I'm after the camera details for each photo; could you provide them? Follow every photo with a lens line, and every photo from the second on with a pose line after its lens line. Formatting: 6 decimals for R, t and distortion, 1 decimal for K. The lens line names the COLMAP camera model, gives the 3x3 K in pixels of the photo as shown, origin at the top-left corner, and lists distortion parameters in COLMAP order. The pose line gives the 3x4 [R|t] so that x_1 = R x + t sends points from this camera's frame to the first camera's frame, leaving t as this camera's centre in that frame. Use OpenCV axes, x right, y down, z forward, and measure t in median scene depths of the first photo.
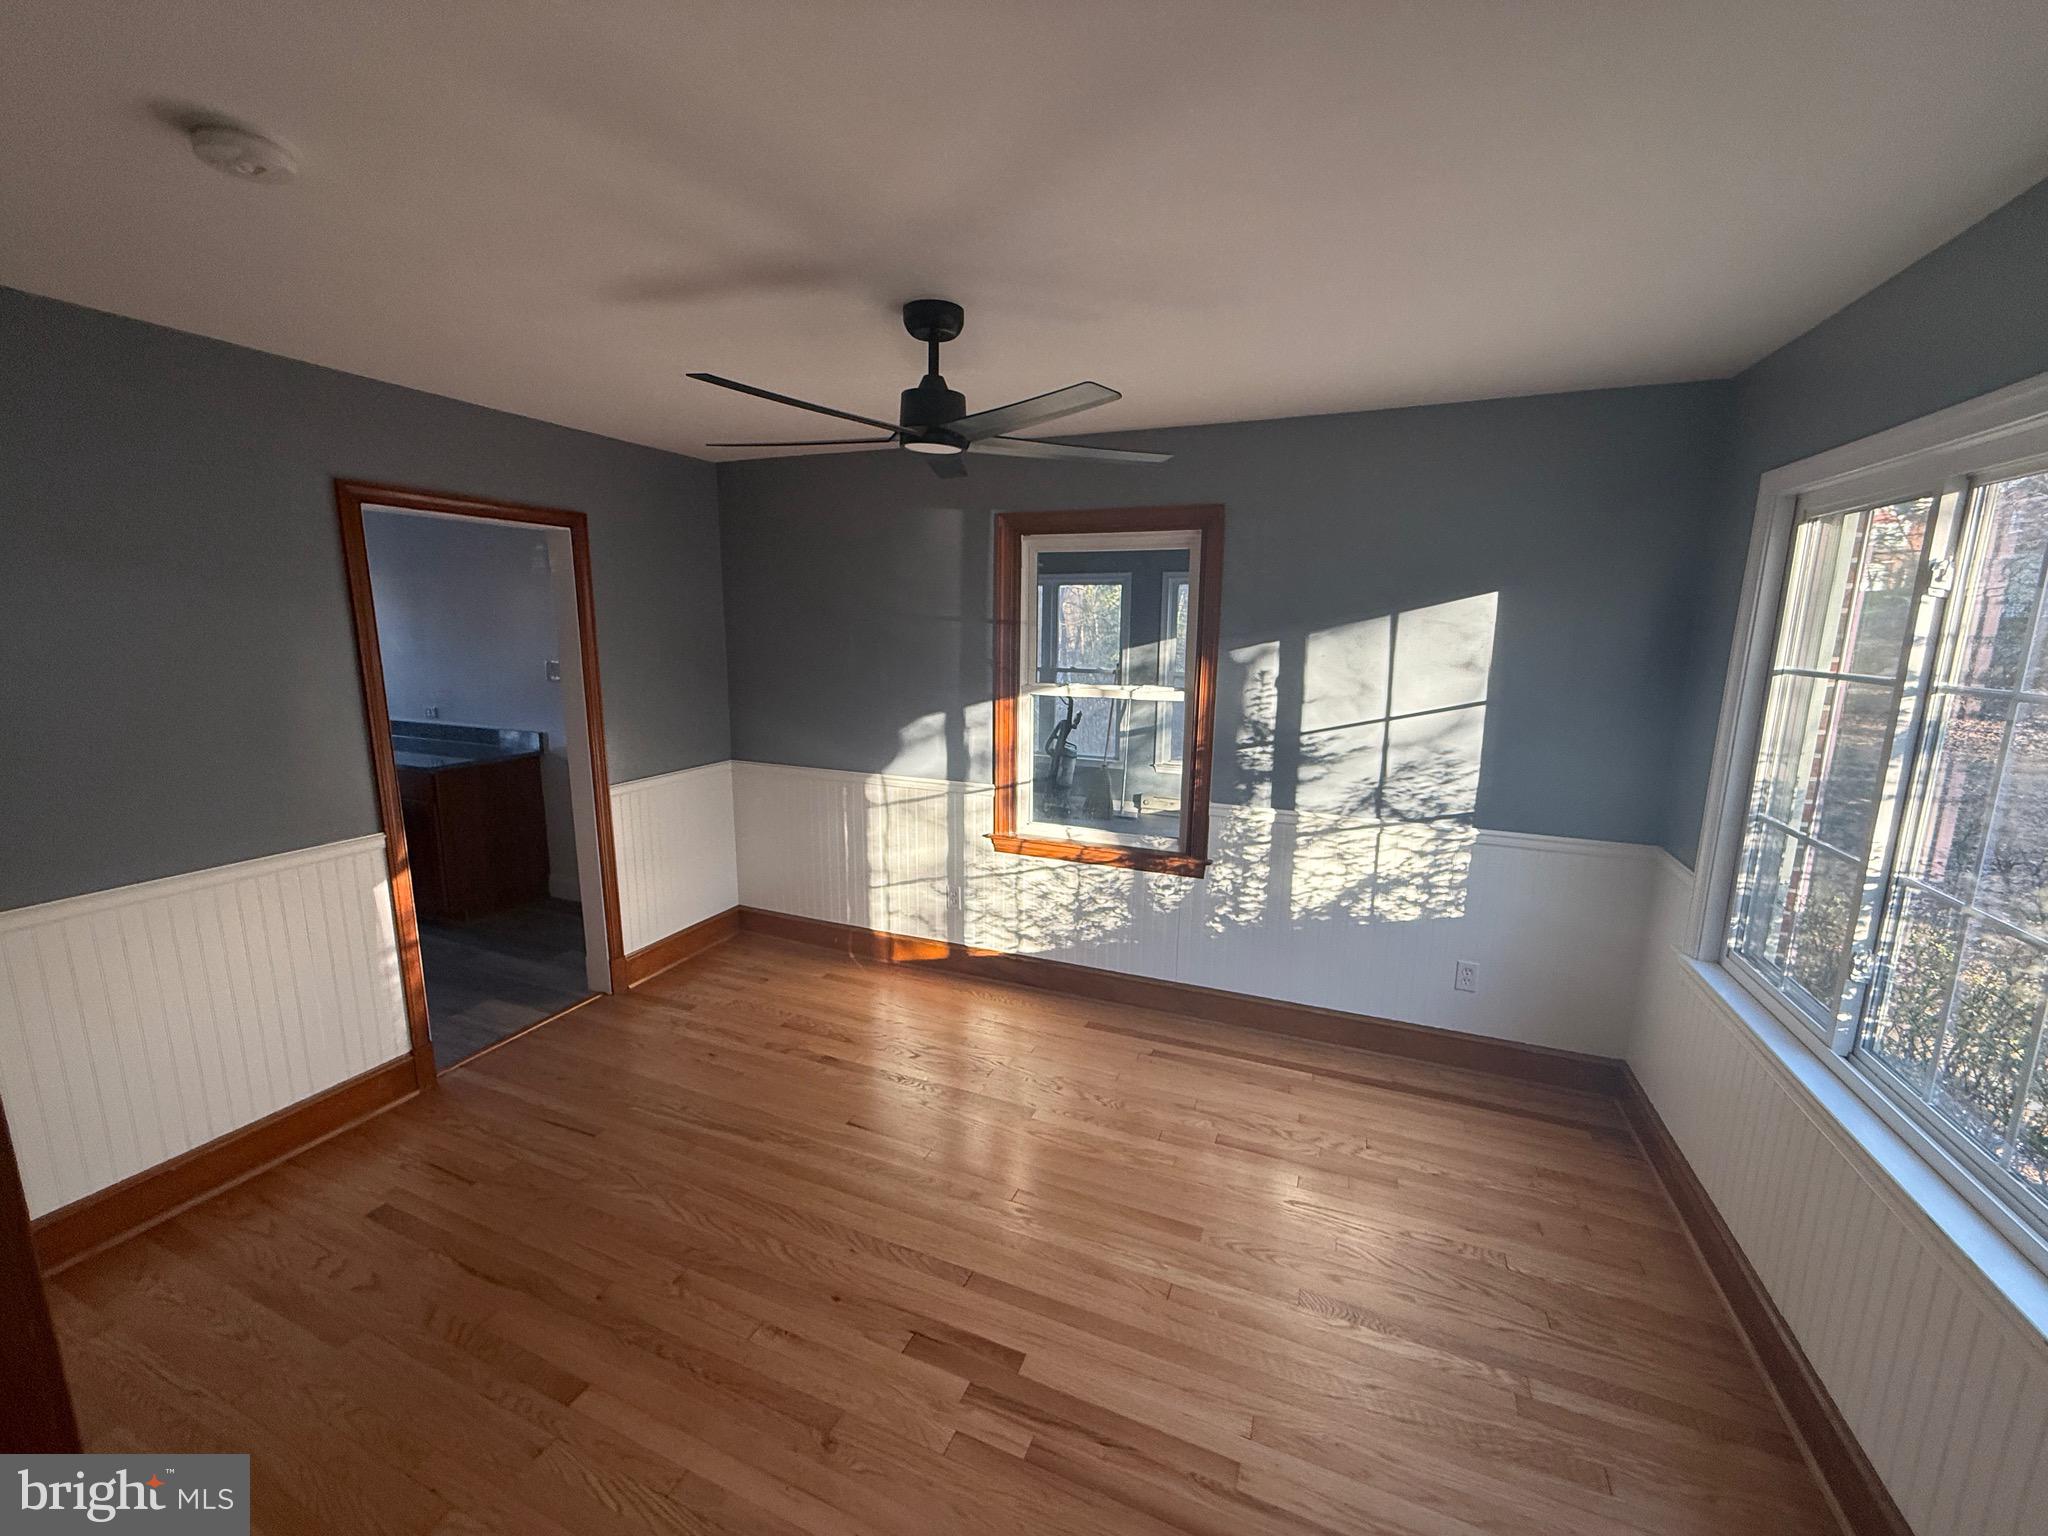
lens RADIAL K [[824.3, 0, 1024.0], [0, 824.3, 768.0], [0, 0, 1]] dist [0.000176, 0.000008]
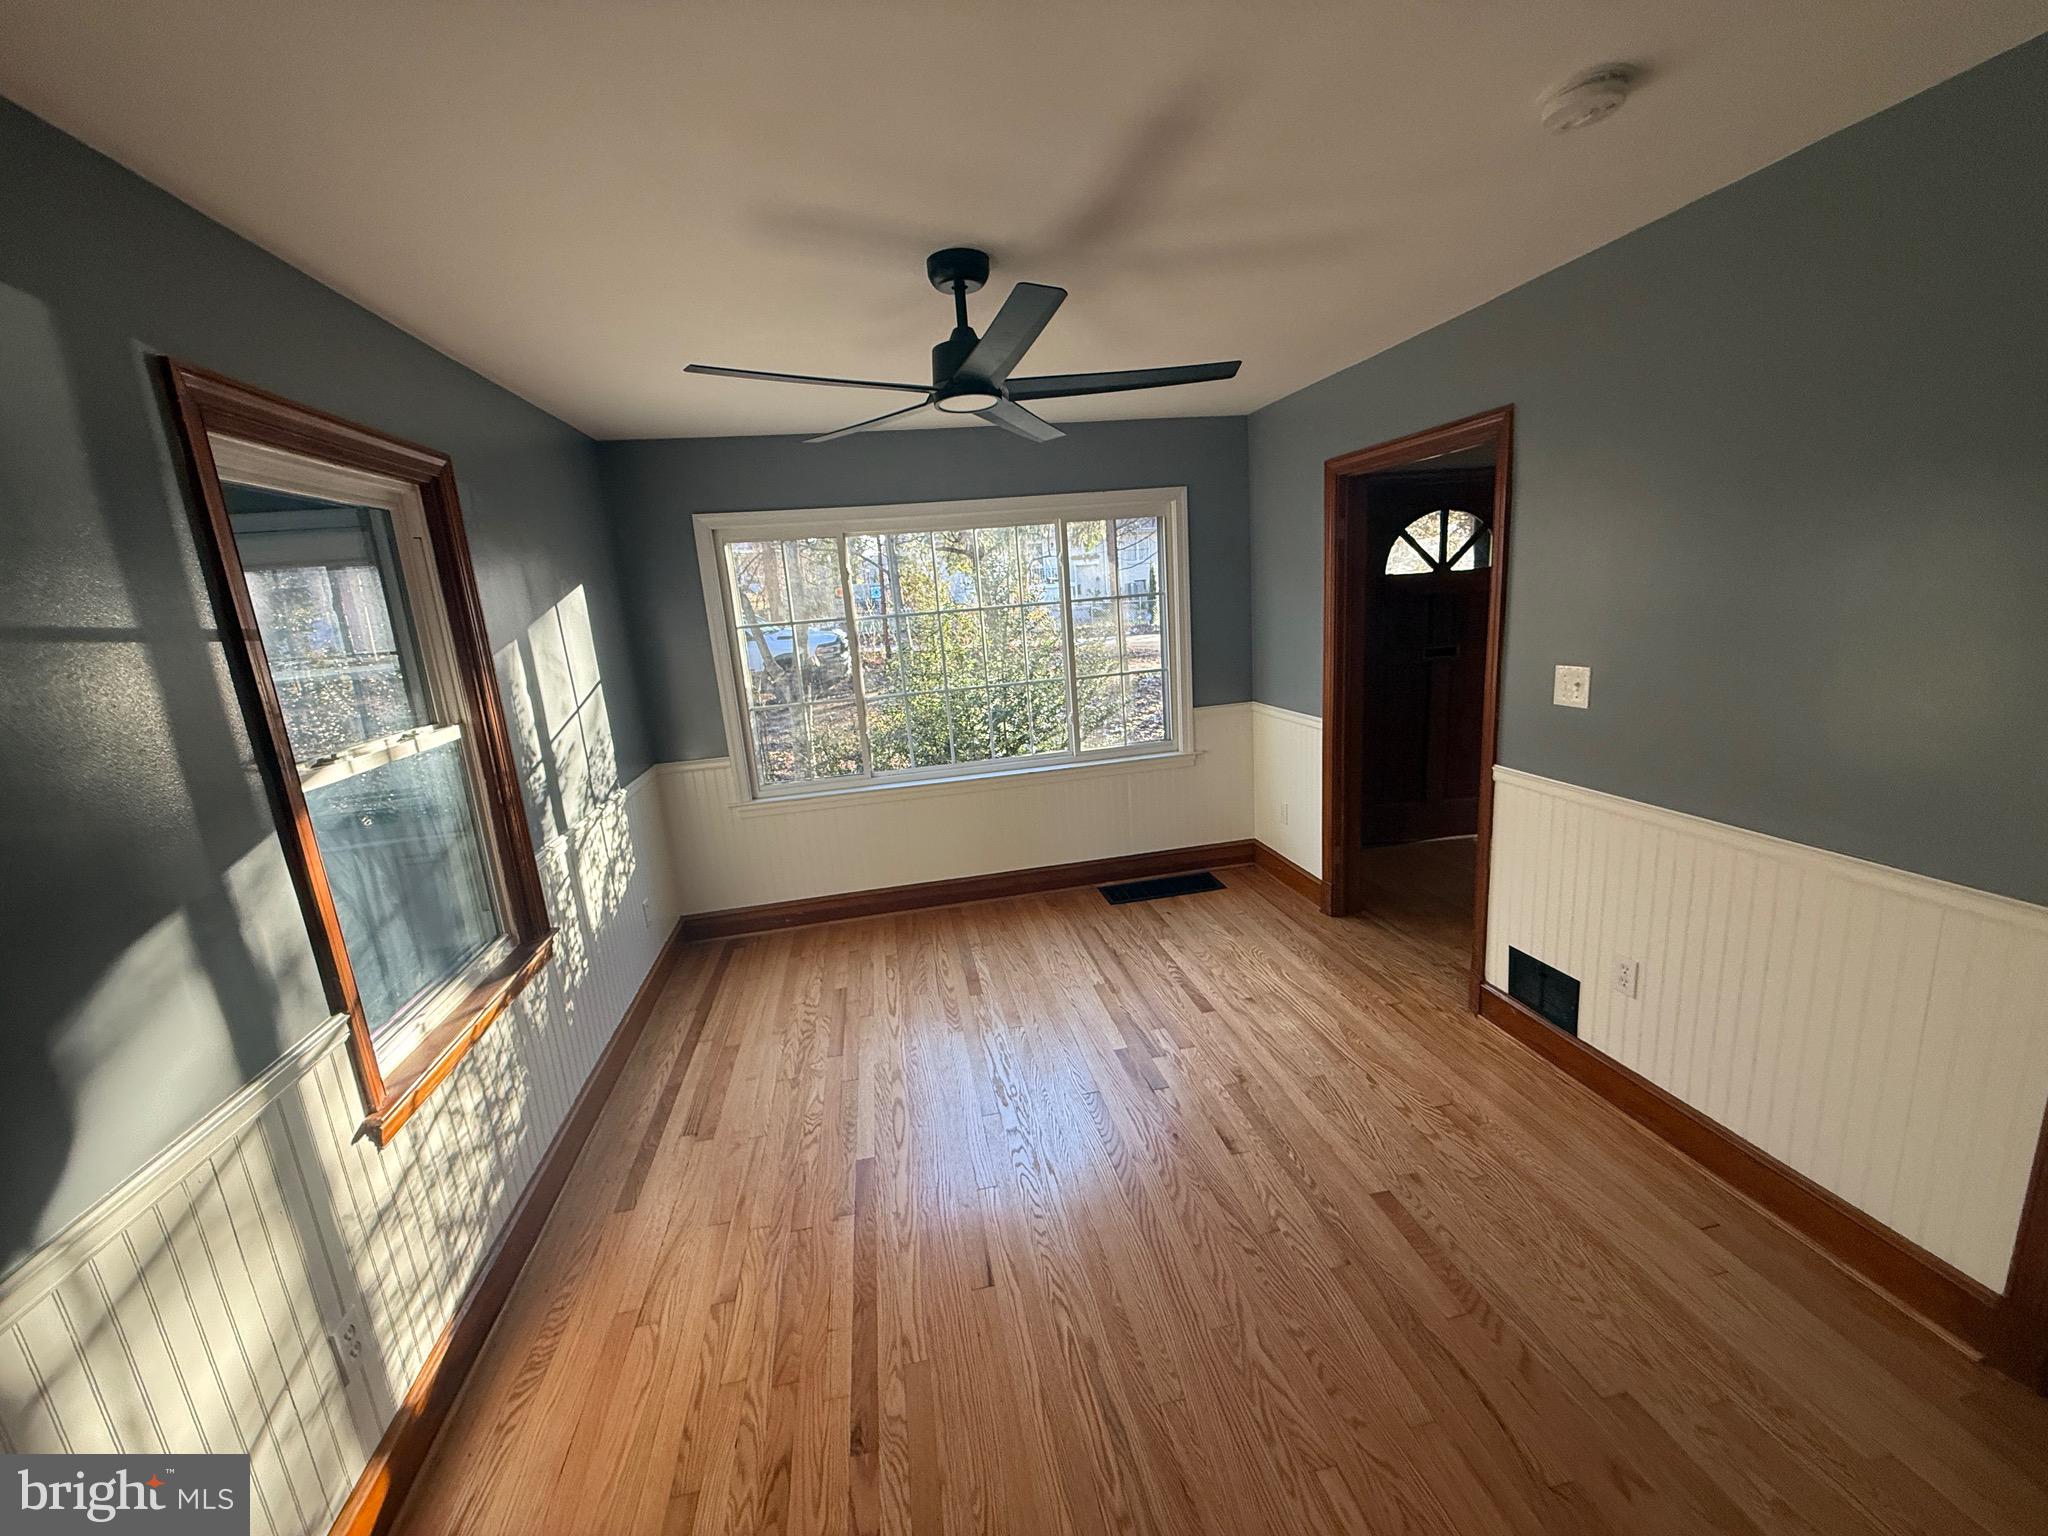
lens RADIAL K [[804.6, 0, 1024.0], [0, 804.6, 768.0], [0, 0, 1]] dist [0.000045, -0.000010]
pose [[-0.545605, -0.152547, 0.824042, -0.690615], [0.217480, 0.923833, 0.315016, -0.188684], [-0.809331, 0.351087, -0.470872, 1.071993]]
